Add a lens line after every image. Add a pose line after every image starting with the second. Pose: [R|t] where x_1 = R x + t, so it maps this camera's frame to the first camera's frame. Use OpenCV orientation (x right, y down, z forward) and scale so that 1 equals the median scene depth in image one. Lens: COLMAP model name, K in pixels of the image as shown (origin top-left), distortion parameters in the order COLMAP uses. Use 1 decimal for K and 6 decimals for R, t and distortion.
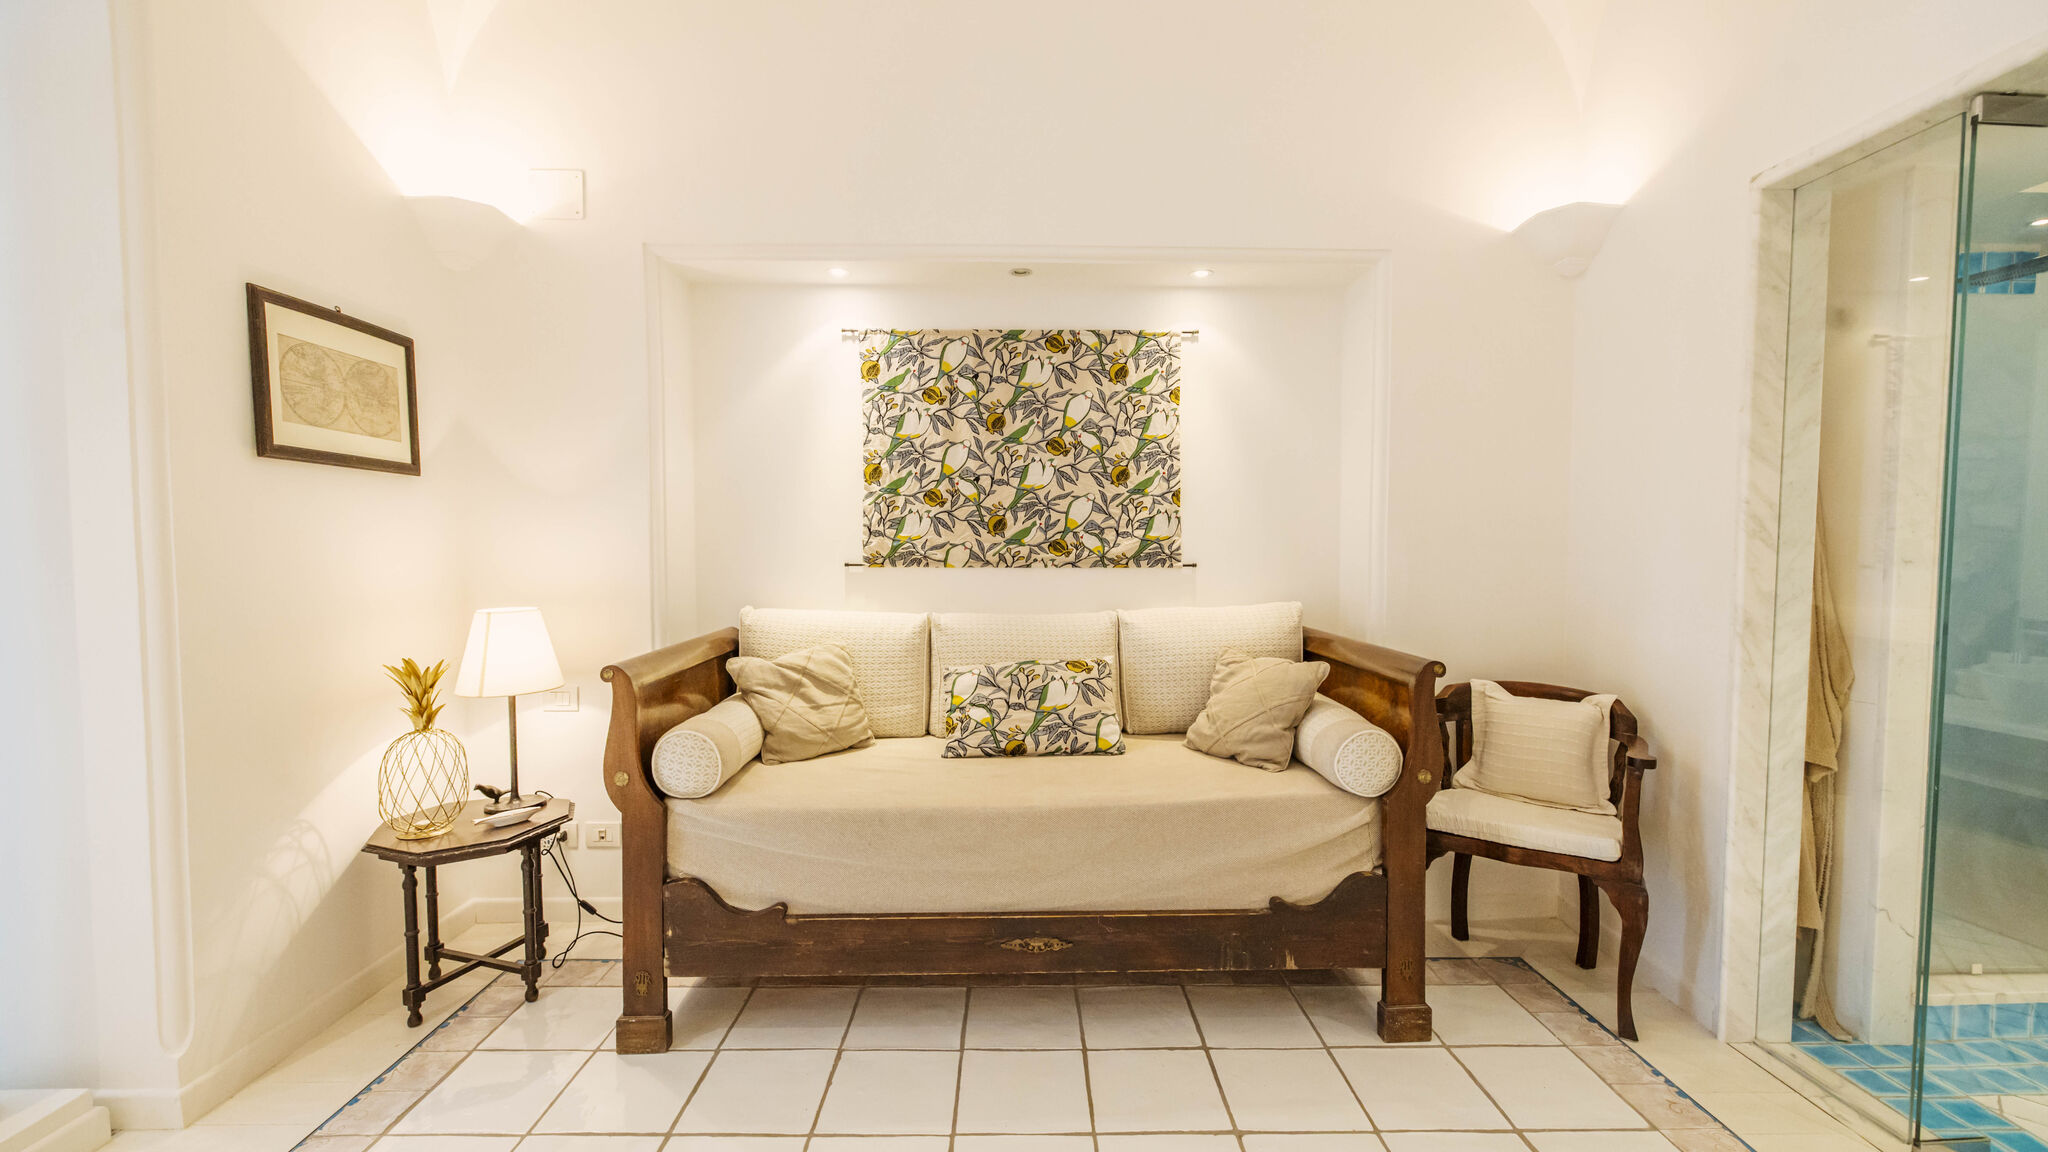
lens RADIAL K [[853.8, 0, 1024.5], [0, 853.8, 575.7], [0, 0, 1]] dist [0.003110, -0.000290]
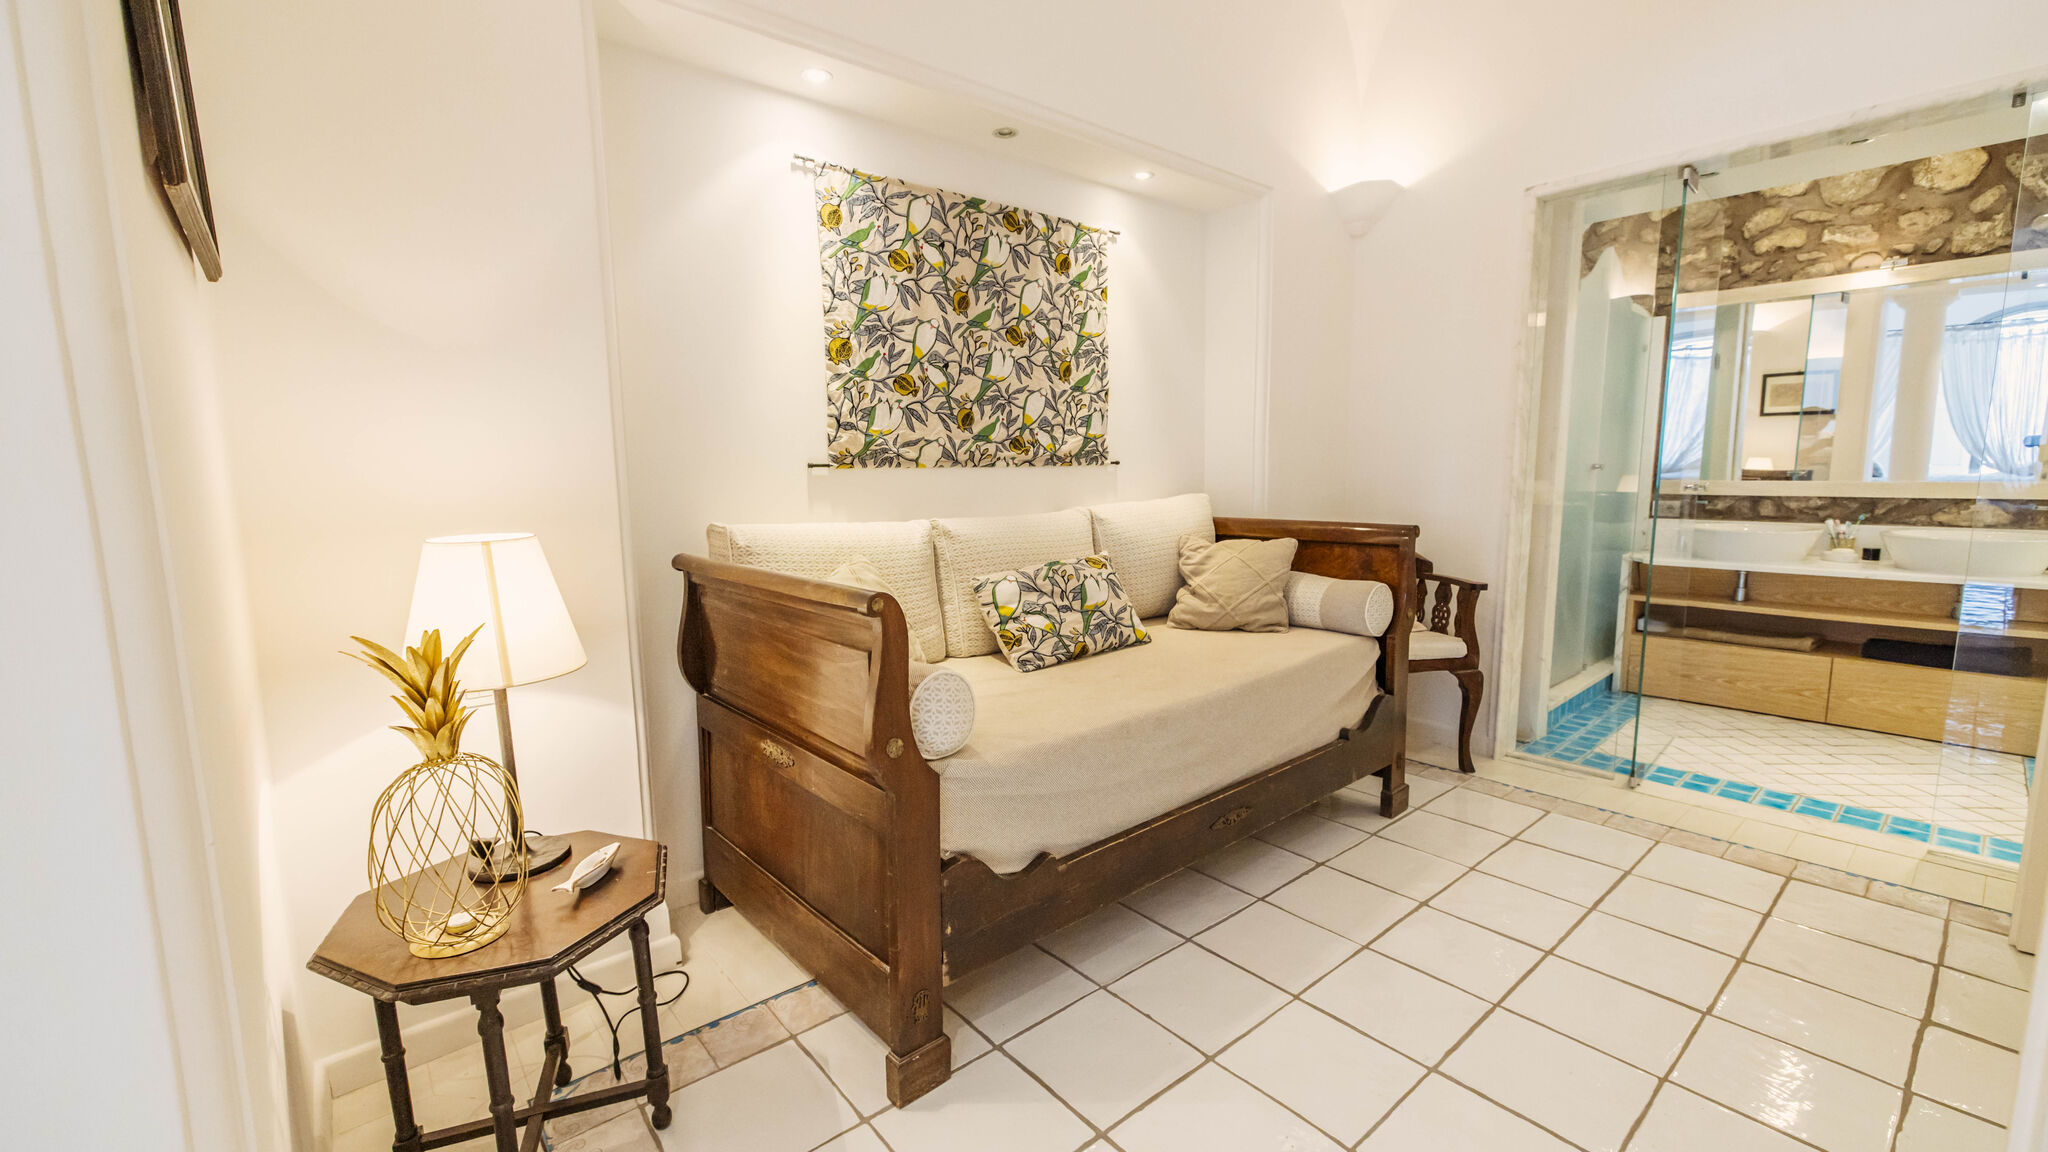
lens RADIAL K [[853.8, 0, 1030.5], [0, 853.8, 571.6], [0, 0, 1]] dist [0.003110, -0.000290]
pose [[0.769144, -0.089337, 0.632801, -0.567106], [0.036788, 0.994728, 0.095718, 0.016677], [-0.638016, -0.050341, 0.768376, 0.259886]]
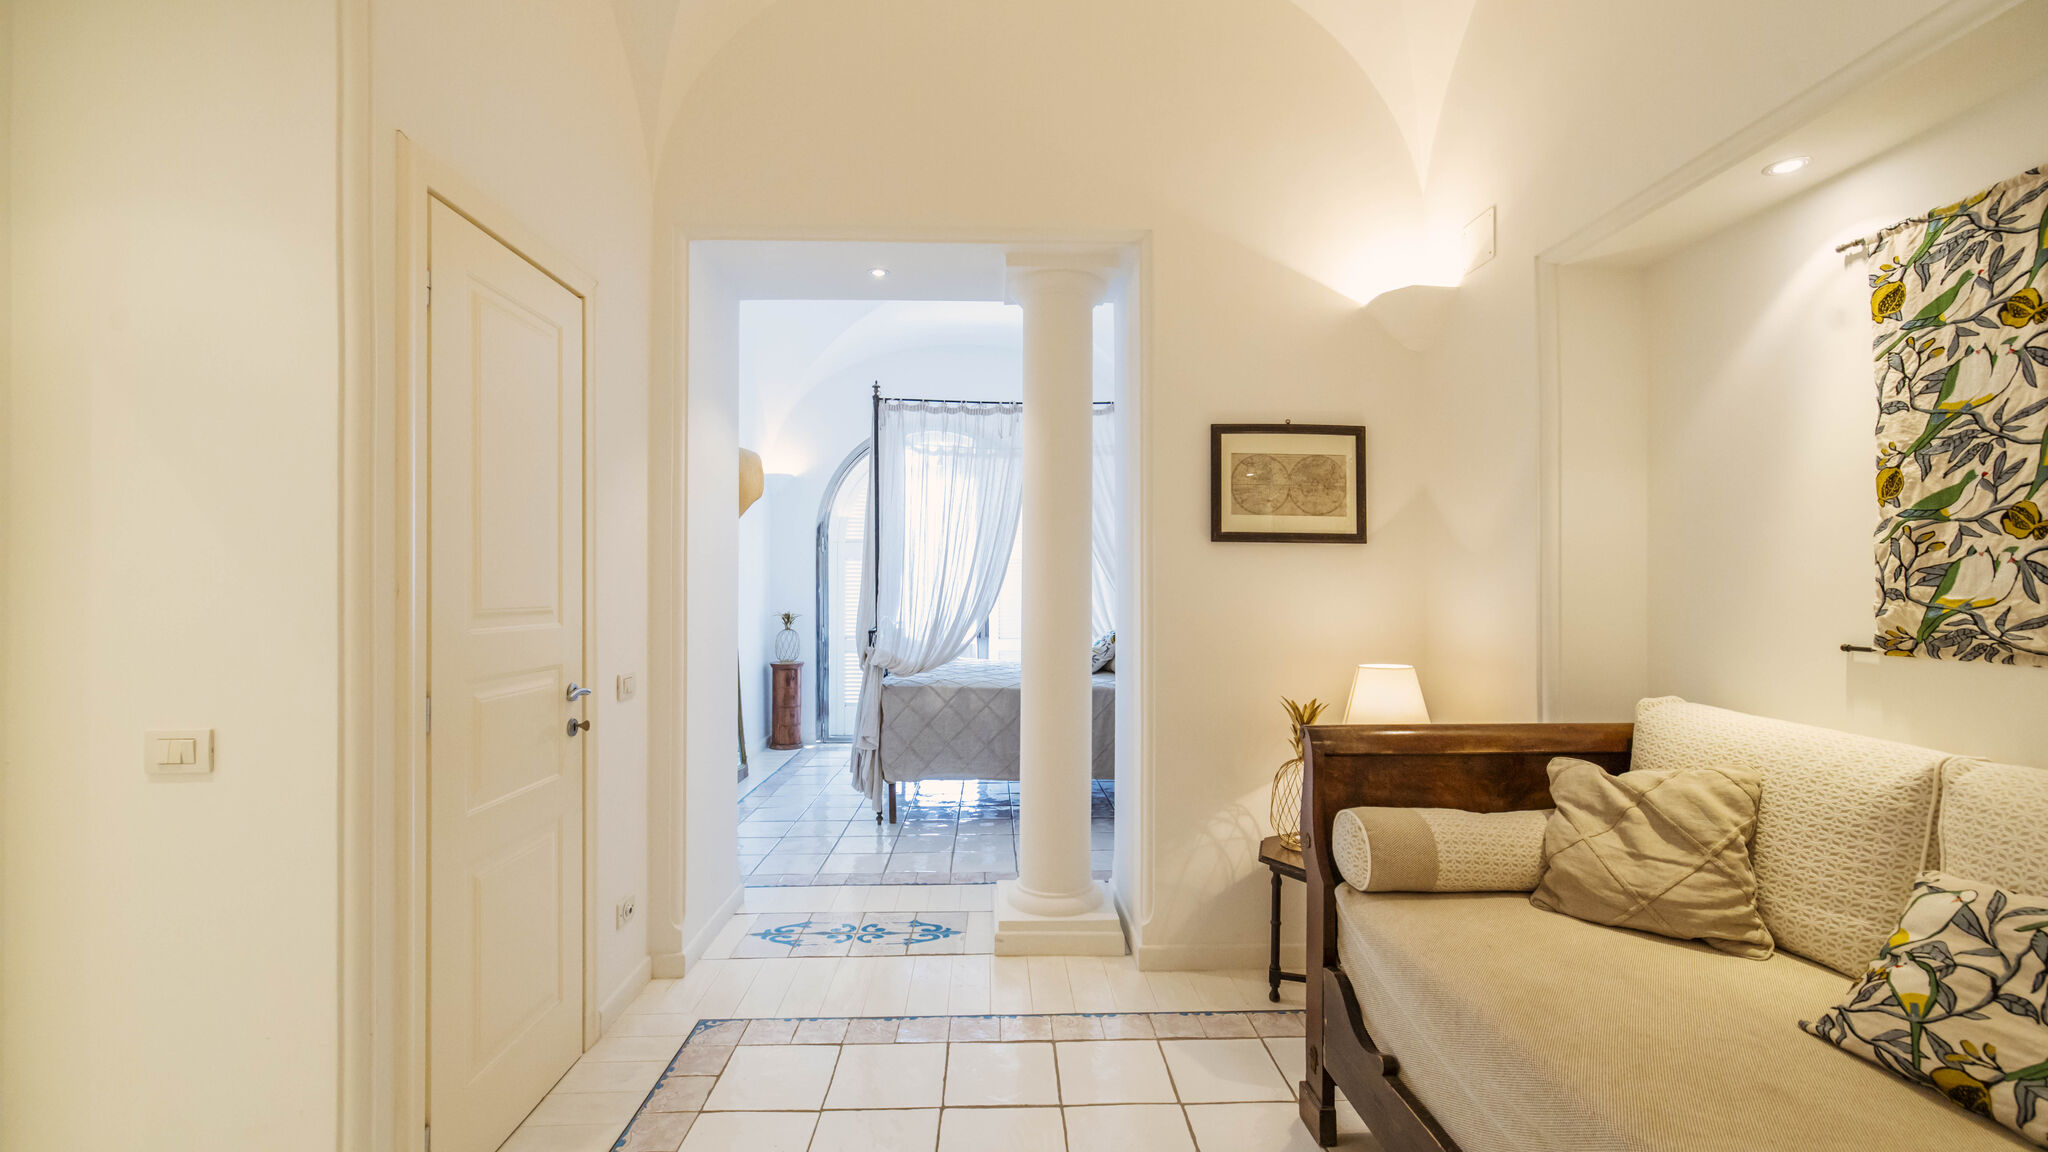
lens RADIAL K [[853.8, 0, 1022.6], [0, 853.8, 582.8], [0, 0, 1]] dist [0.003110, -0.000290]
pose [[0.024886, -0.008547, -0.999654, 0.361119], [-0.041824, 0.999079, -0.009583, -0.028407], [0.998815, 0.042048, 0.024506, 0.432122]]
